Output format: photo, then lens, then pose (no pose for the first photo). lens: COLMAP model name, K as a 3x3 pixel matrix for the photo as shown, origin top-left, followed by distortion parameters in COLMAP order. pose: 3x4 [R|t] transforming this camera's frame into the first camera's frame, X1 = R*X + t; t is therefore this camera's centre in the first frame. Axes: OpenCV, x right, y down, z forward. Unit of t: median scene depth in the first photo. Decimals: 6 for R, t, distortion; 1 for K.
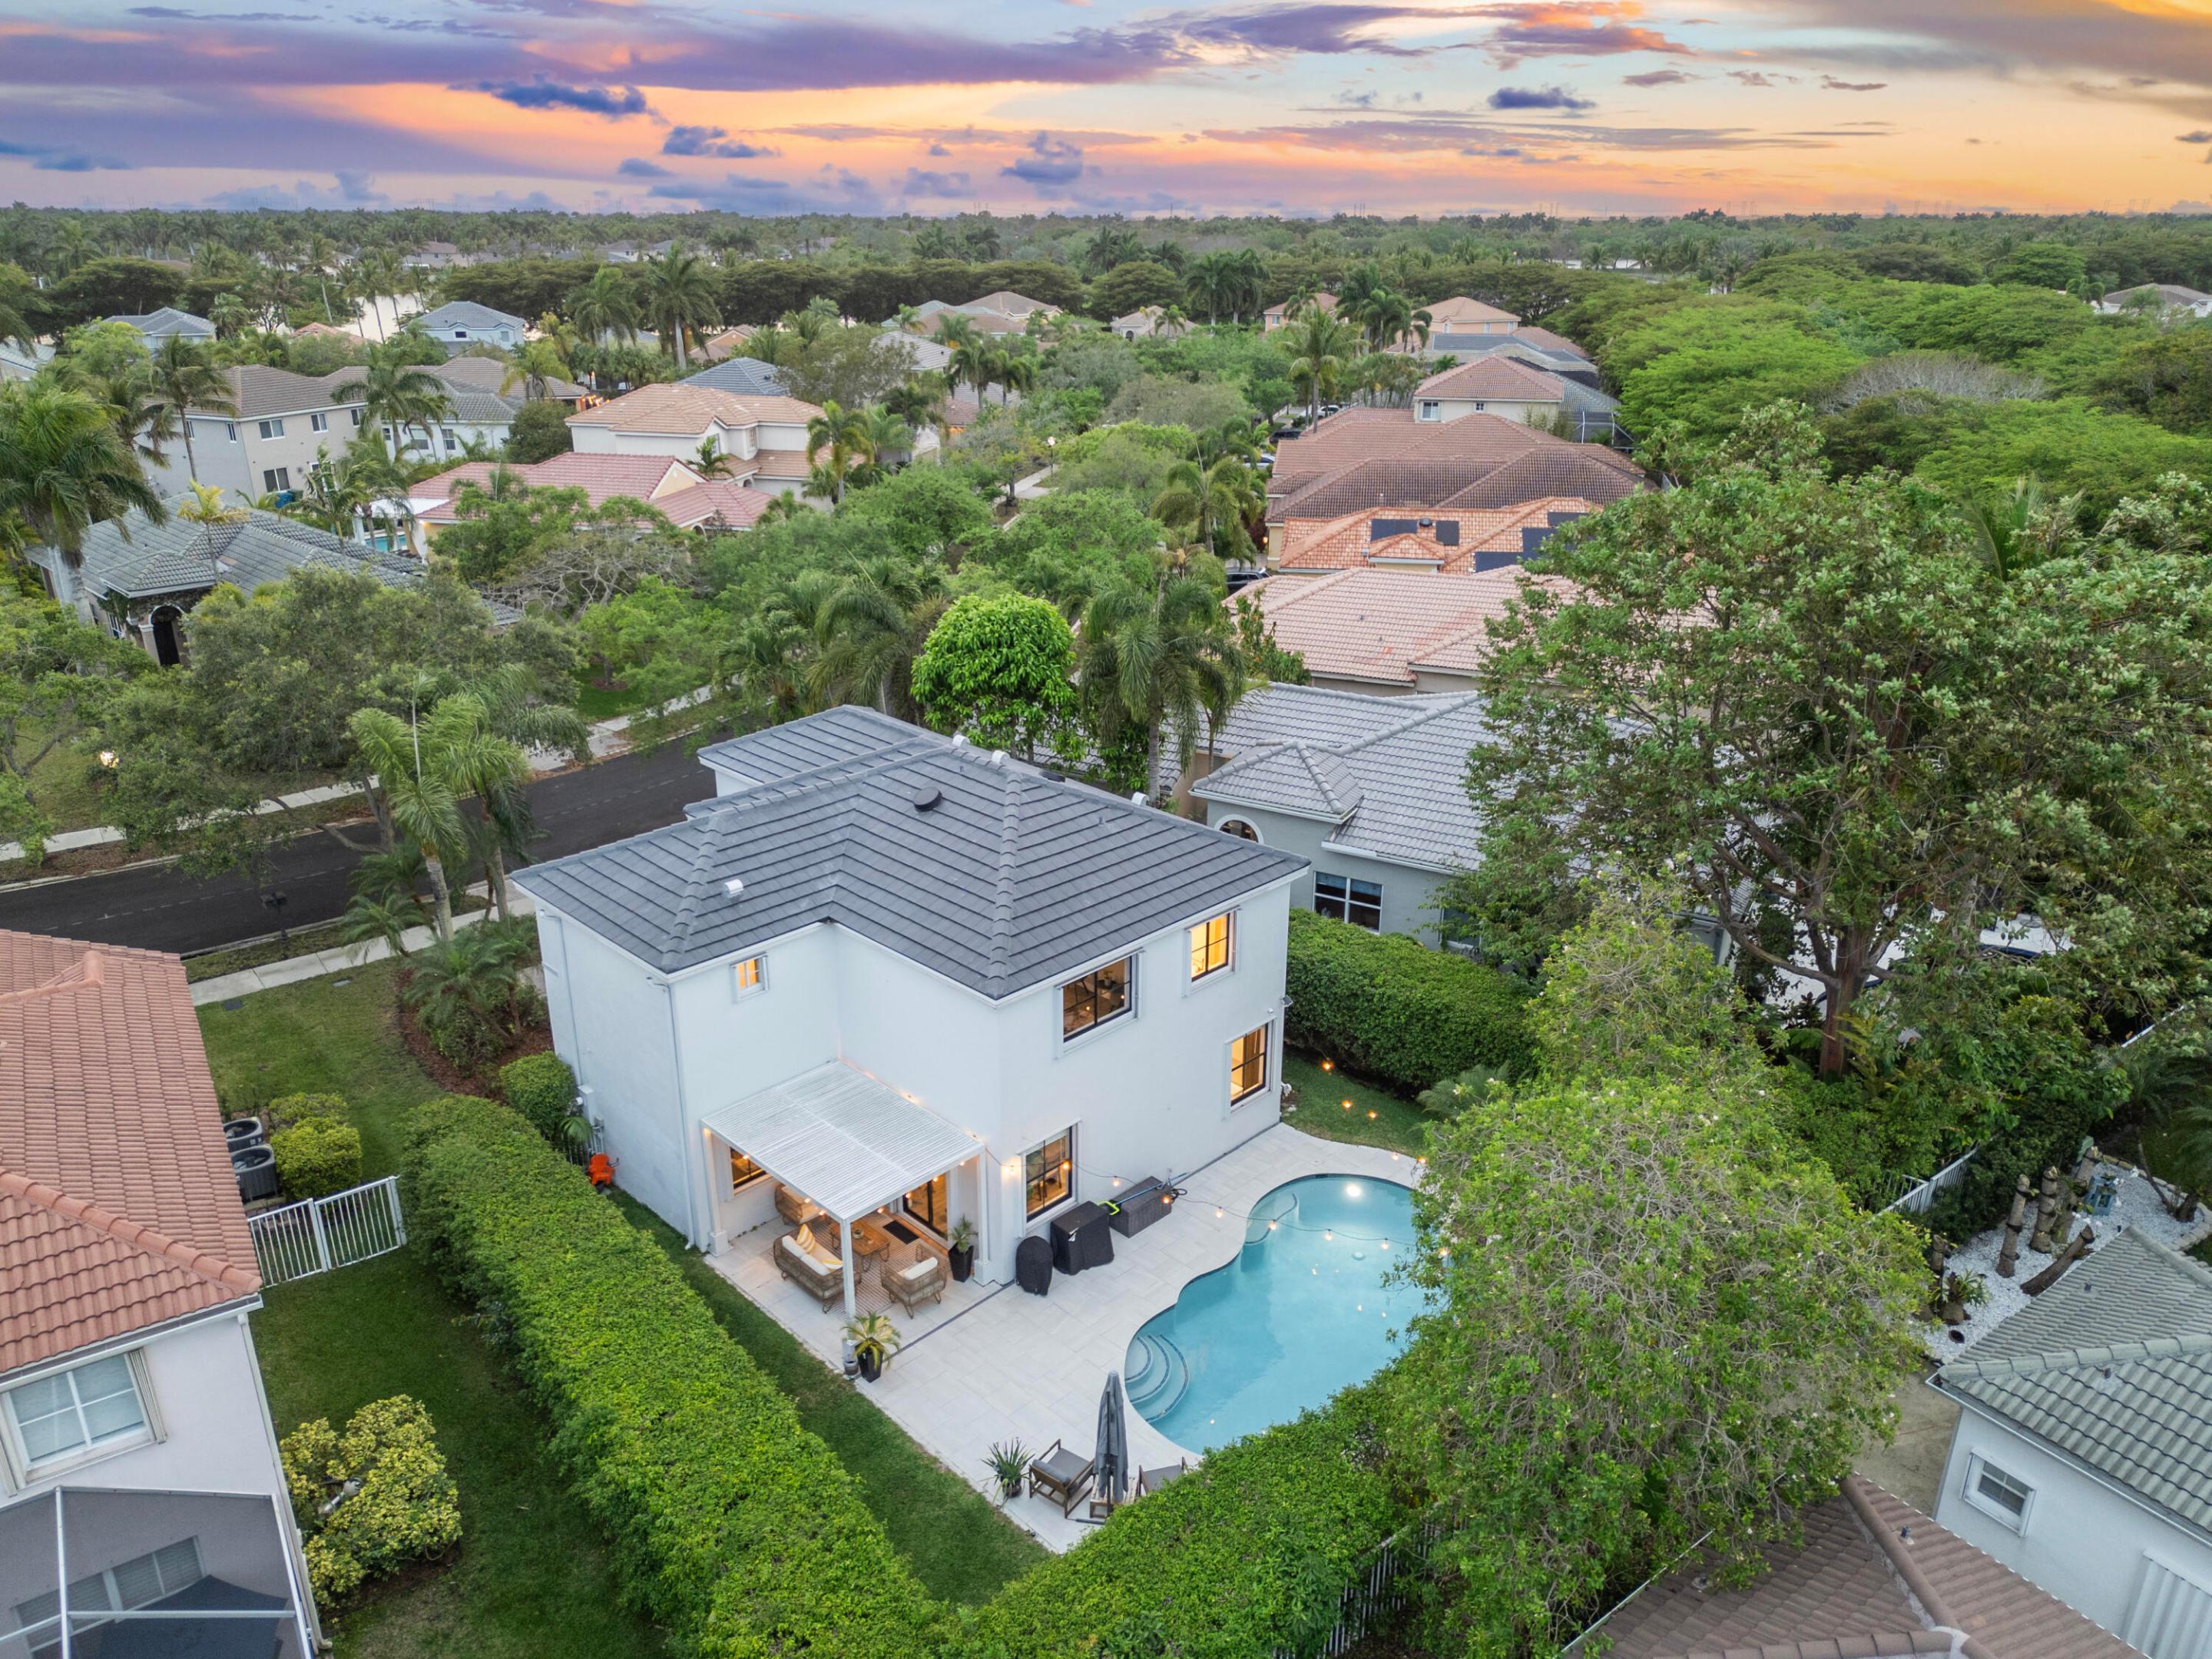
lens RADIAL K [[1581.9, 0, 1128.5], [0, 1581.9, 829.7], [0, 0, 1]] dist [0.098228, -0.112326]
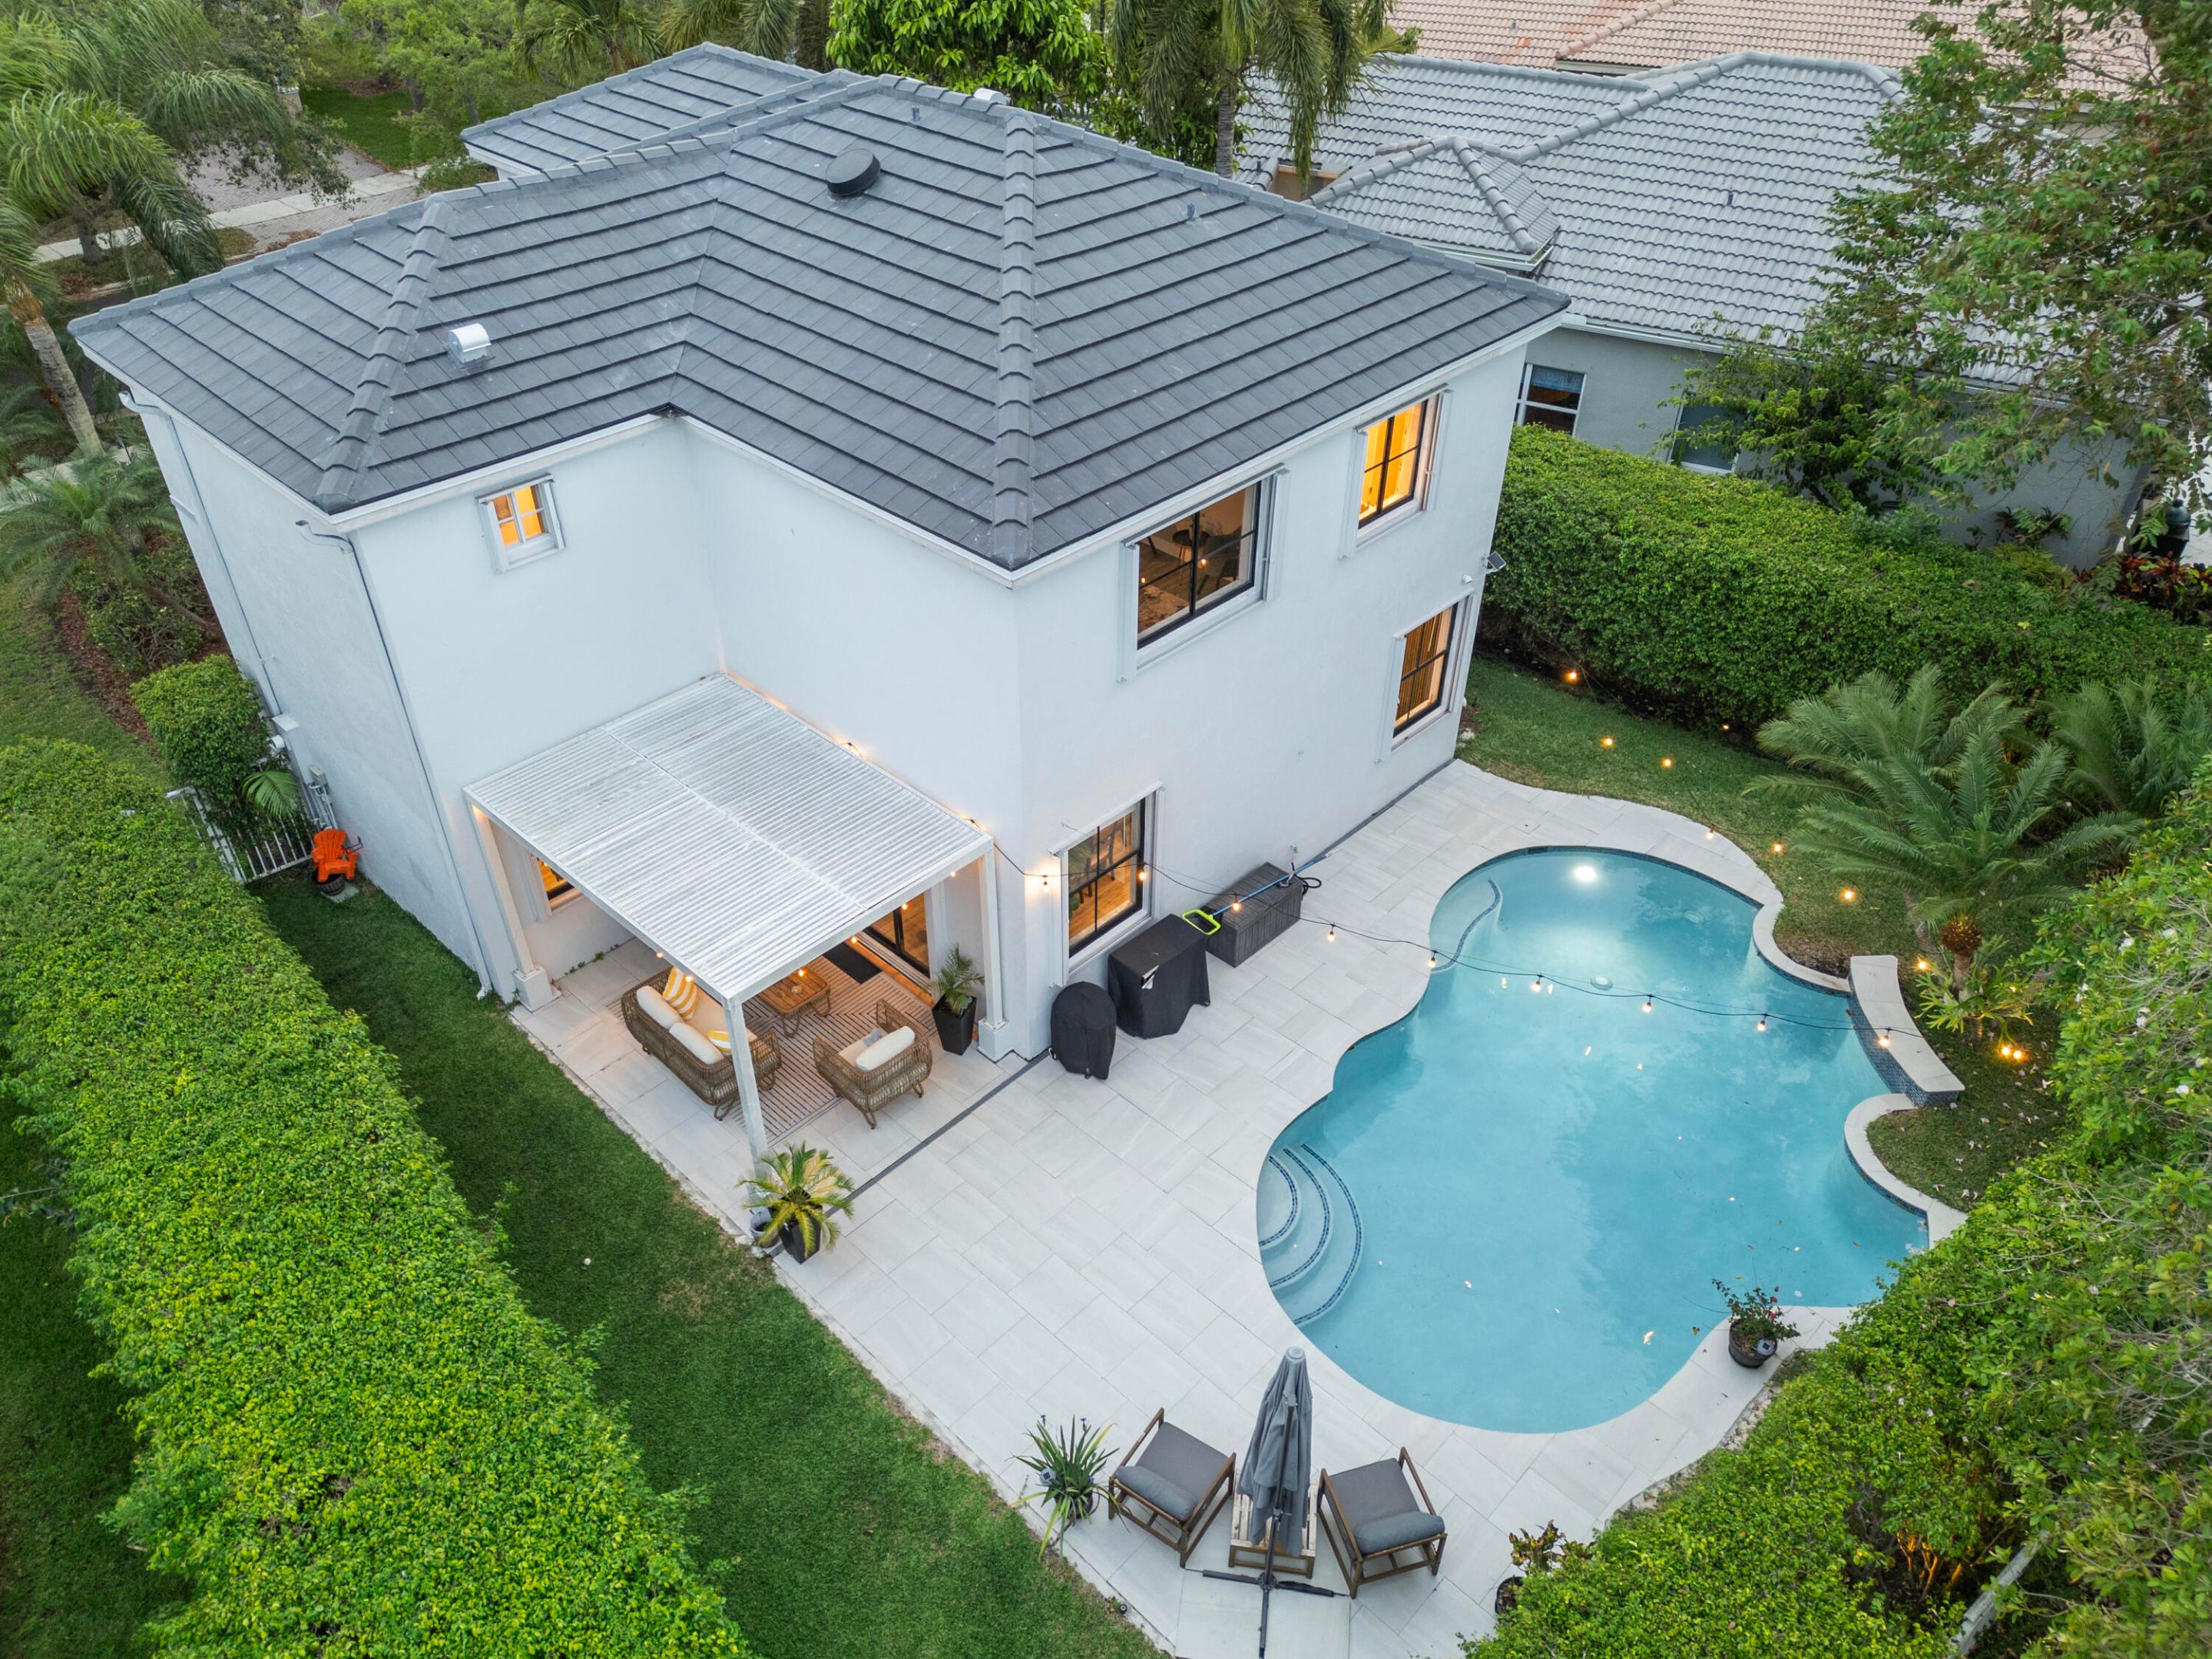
lens RADIAL K [[1581.9, 0, 1128.5], [0, 1581.9, 829.7], [0, 0, 1]] dist [0.098228, -0.112326]
pose [[0.999766, -0.010973, 0.018656, -0.052068], [0.005430, 0.961545, 0.274592, 0.046074], [-0.020952, -0.274427, 0.961380, 0.463589]]
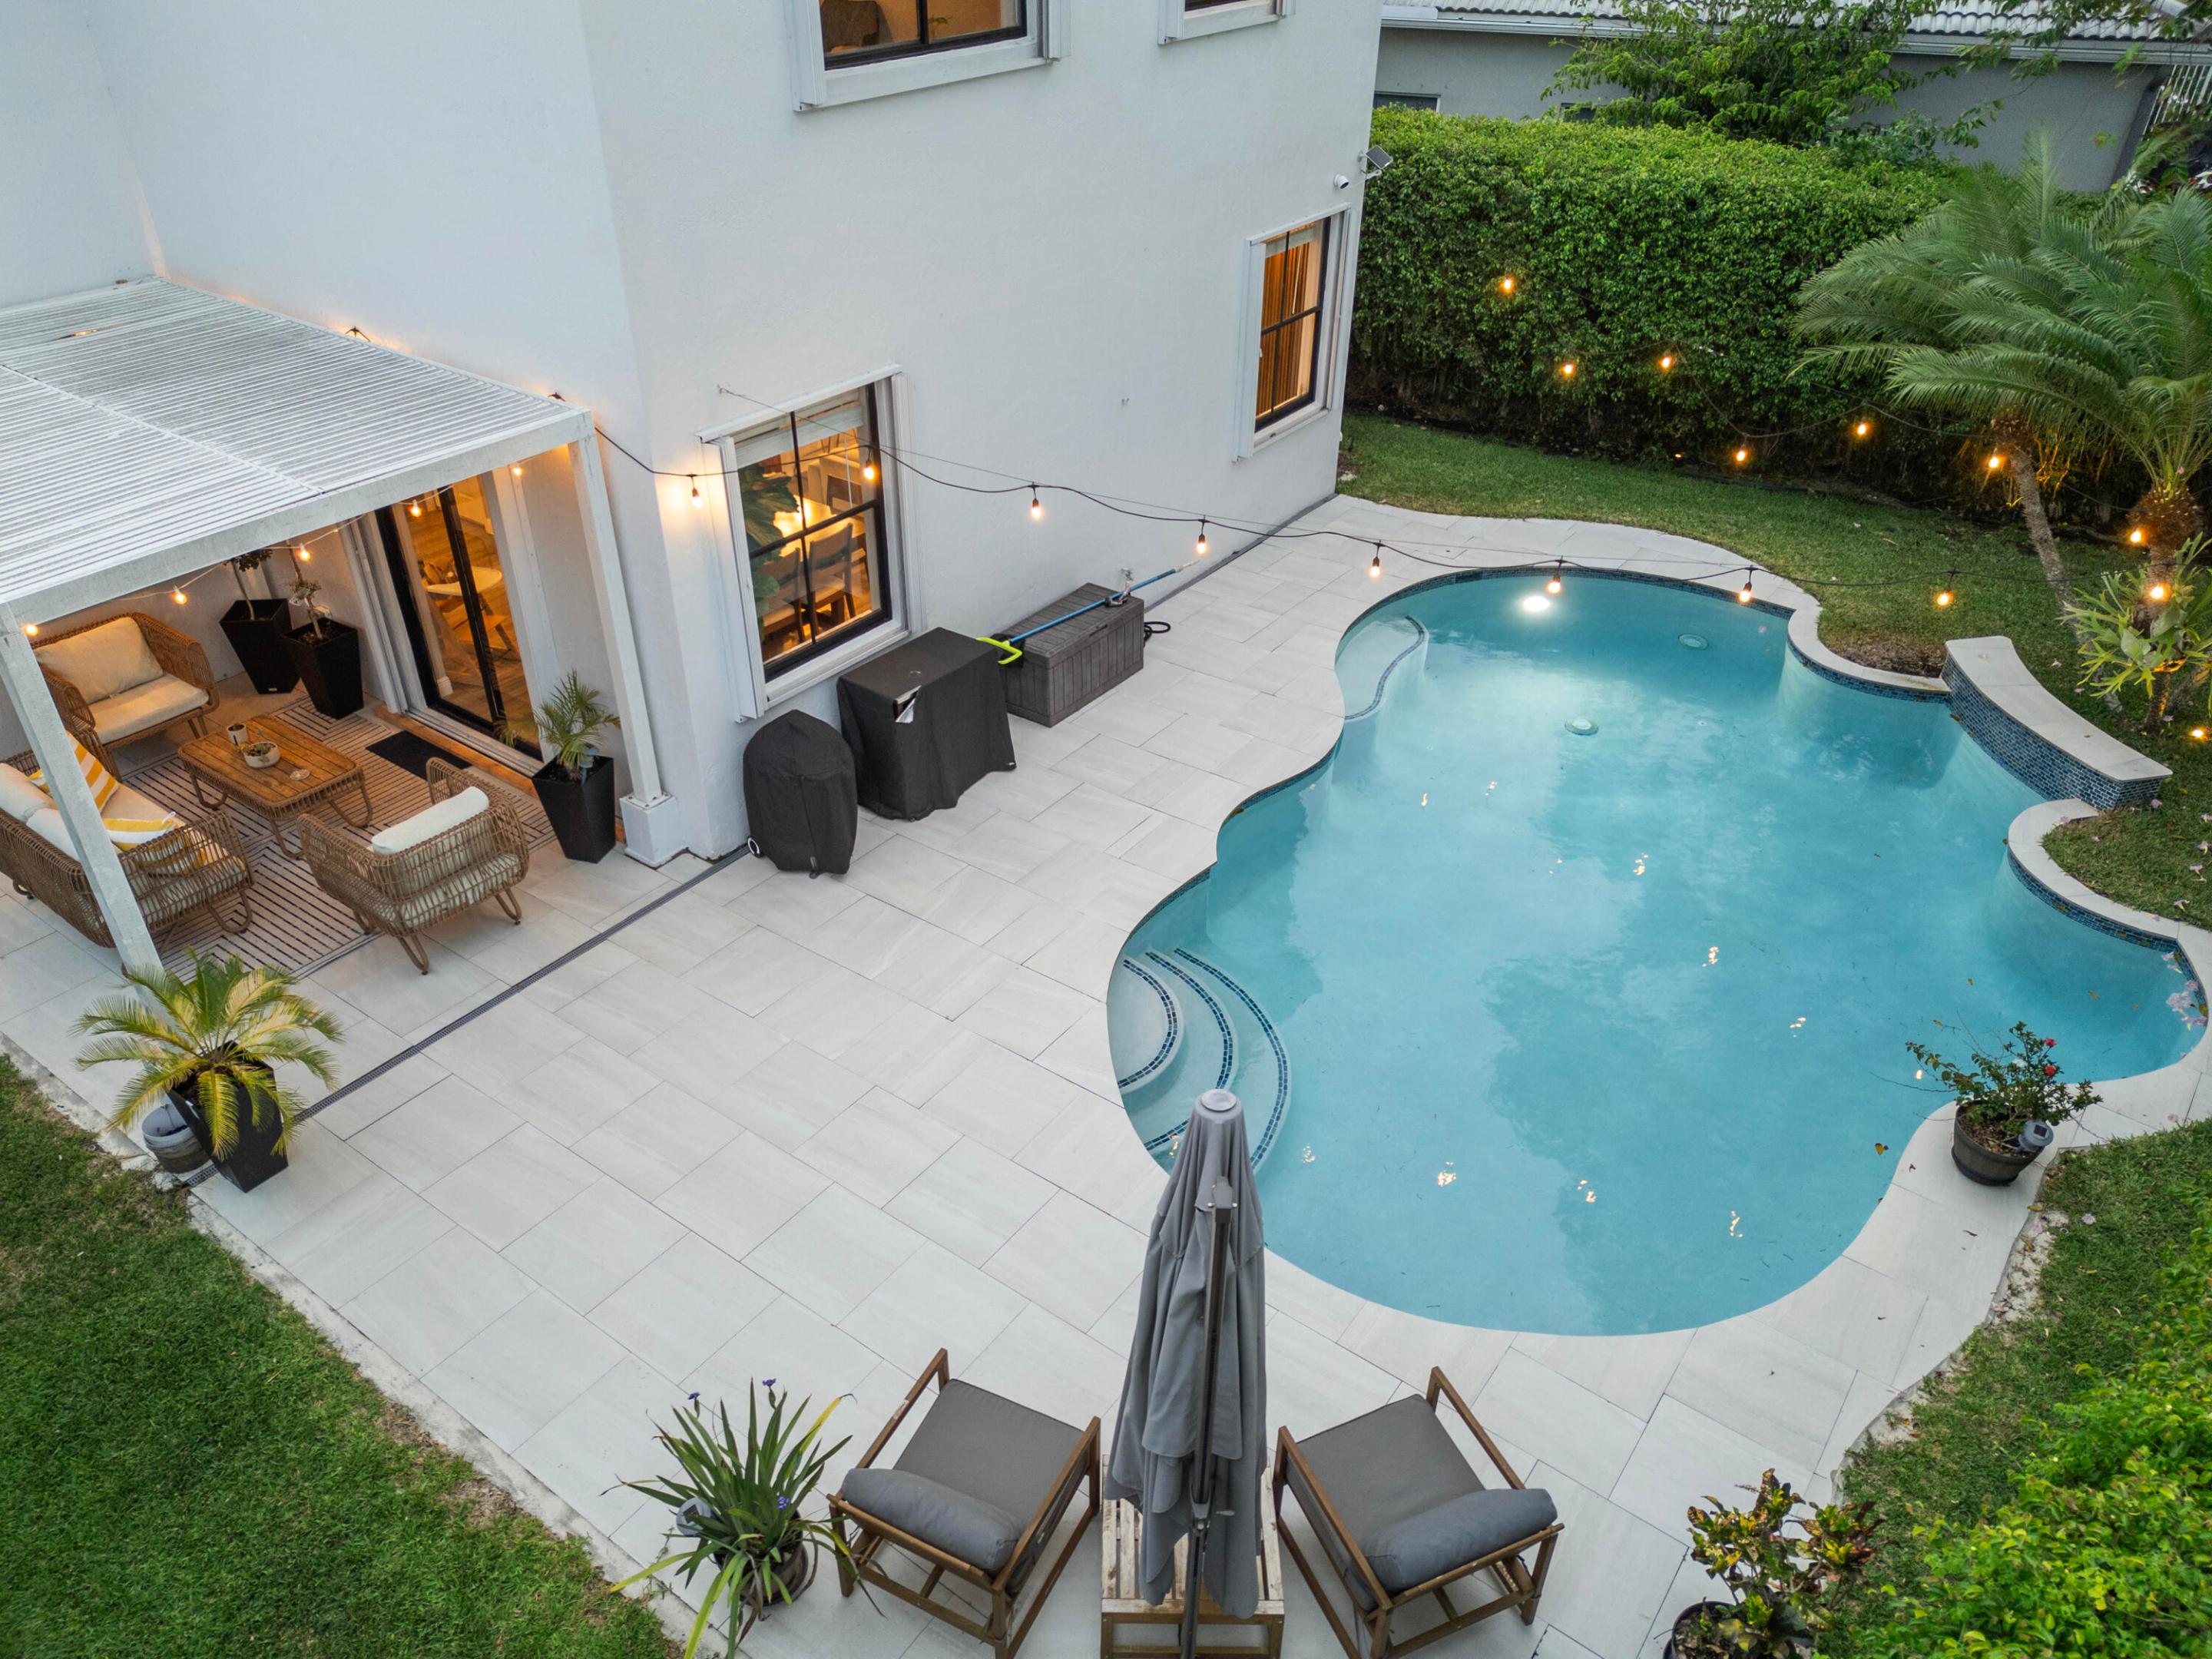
lens RADIAL K [[1581.9, 0, 1128.5], [0, 1581.9, 829.7], [0, 0, 1]] dist [0.098228, -0.112326]
pose [[0.988203, -0.081530, 0.129643, -0.033801], [0.052941, 0.976189, 0.210362, 0.209062], [-0.143706, -0.201017, 0.968989, 0.646579]]
